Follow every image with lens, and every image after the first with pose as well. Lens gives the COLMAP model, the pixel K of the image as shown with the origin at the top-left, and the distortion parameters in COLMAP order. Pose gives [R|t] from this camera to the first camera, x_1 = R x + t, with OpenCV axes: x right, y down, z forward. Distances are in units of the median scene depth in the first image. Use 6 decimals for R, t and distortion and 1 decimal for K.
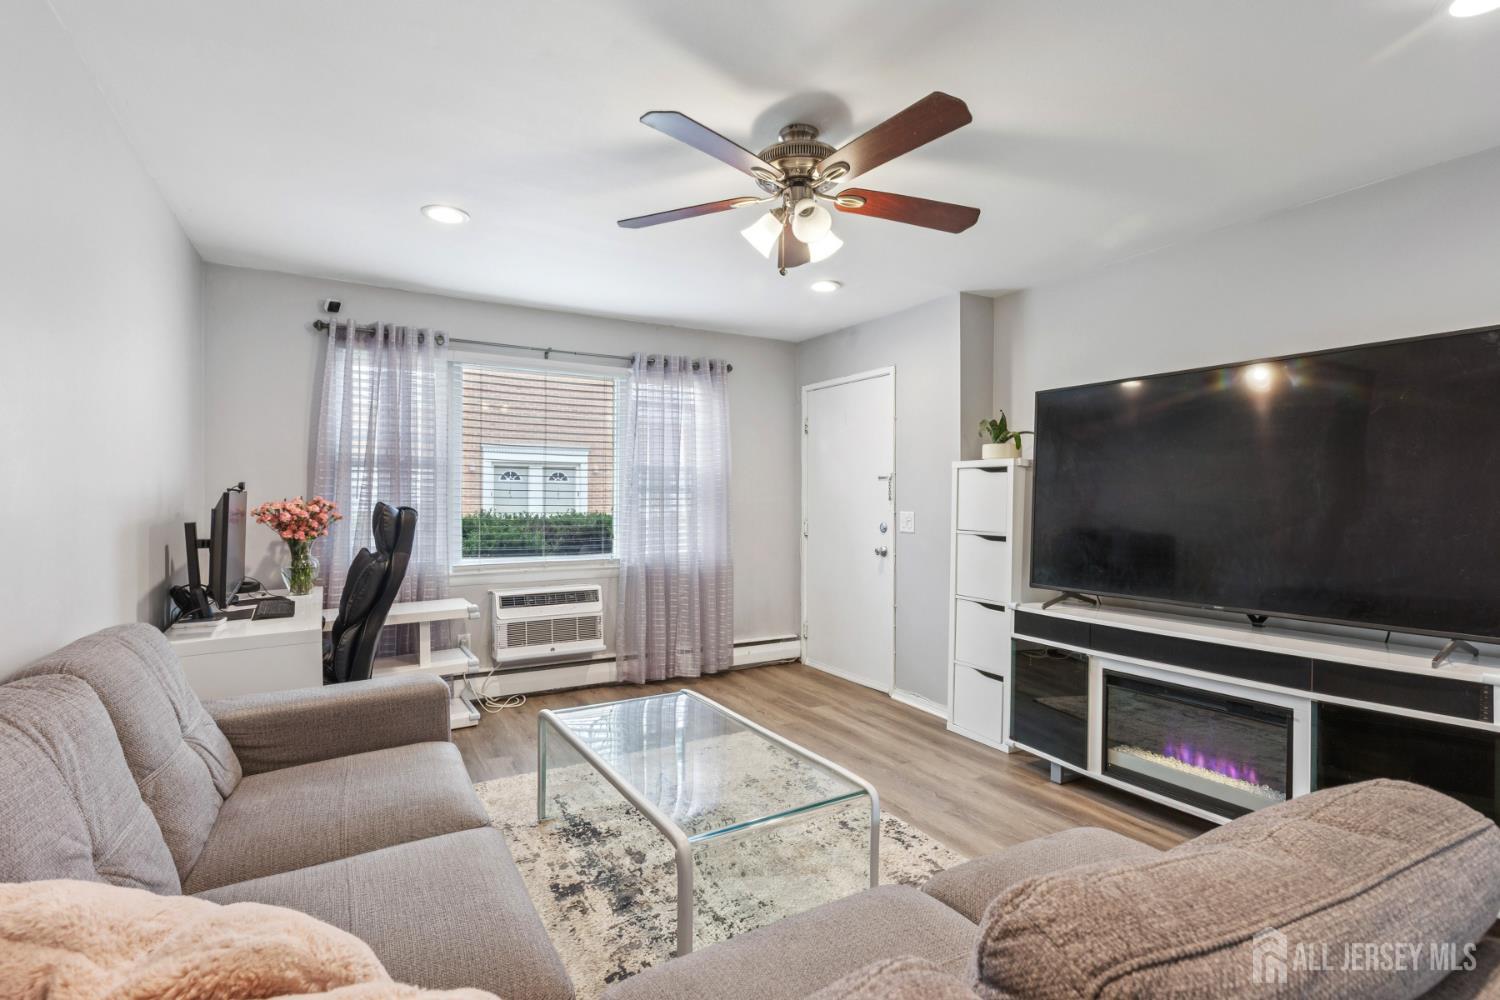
lens RADIAL K [[692.3, 0, 744.2], [0, 692.3, 487.0], [0, 0, 1]] dist [0.002409, -0.000267]
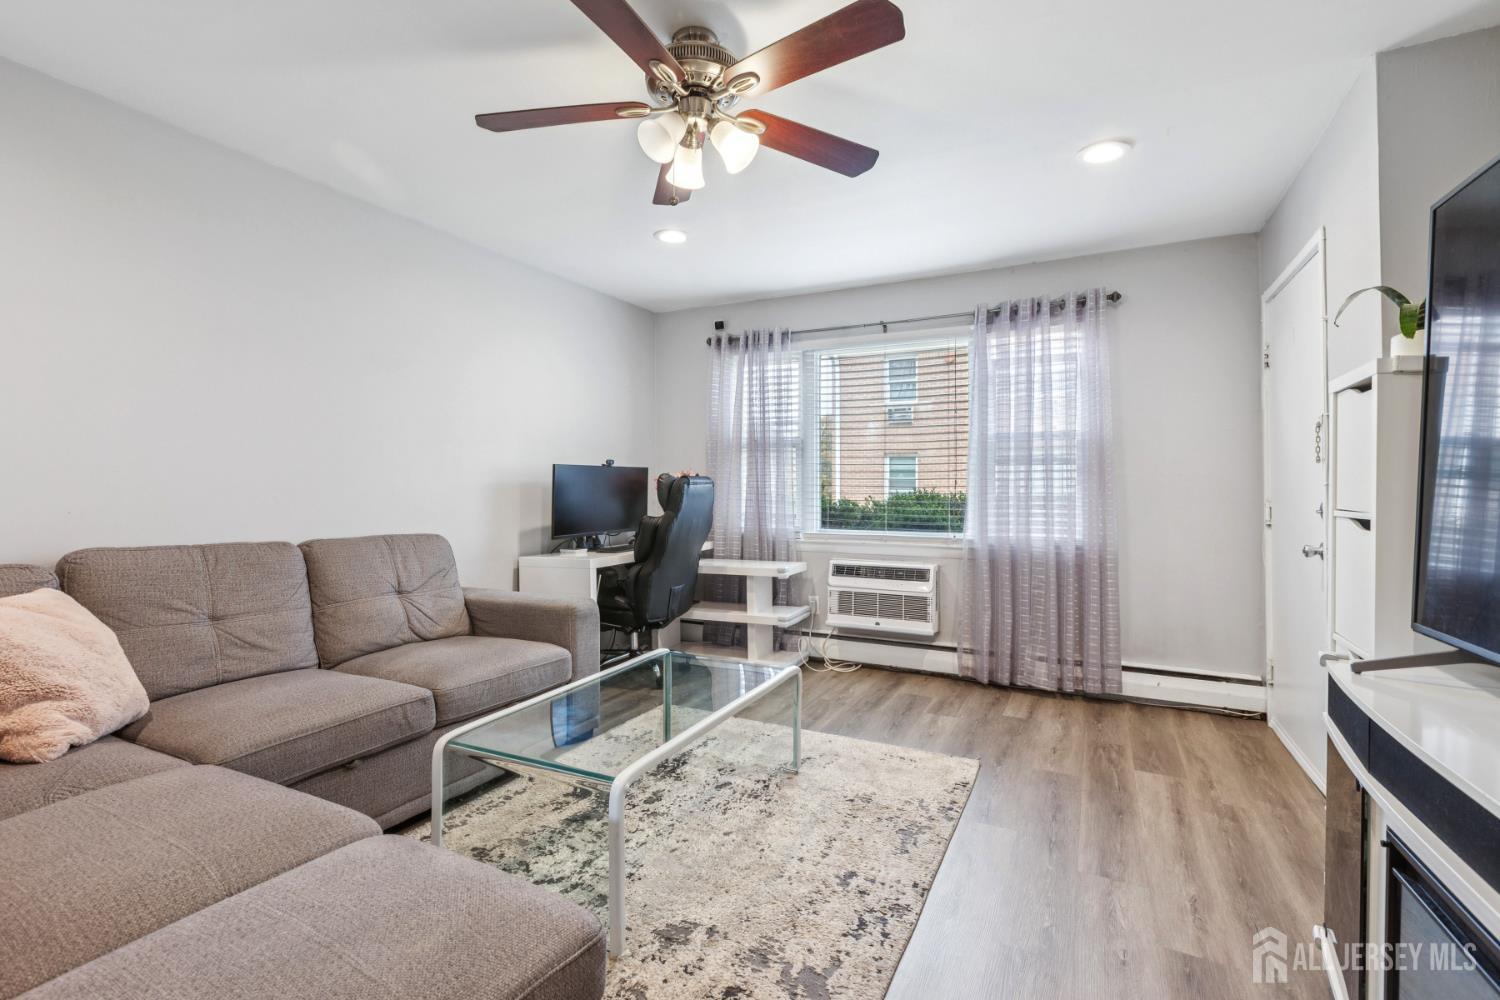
lens RADIAL K [[683.5, 0, 729.2], [0, 683.5, 467.0], [0, 0, 1]] dist [0.015994, 0.000428]
pose [[0.559392, -0.024808, -0.828532, 0.418285], [0.011859, 0.999689, -0.021927, 0.028823], [0.828818, 0.002440, 0.559512, 0.271246]]
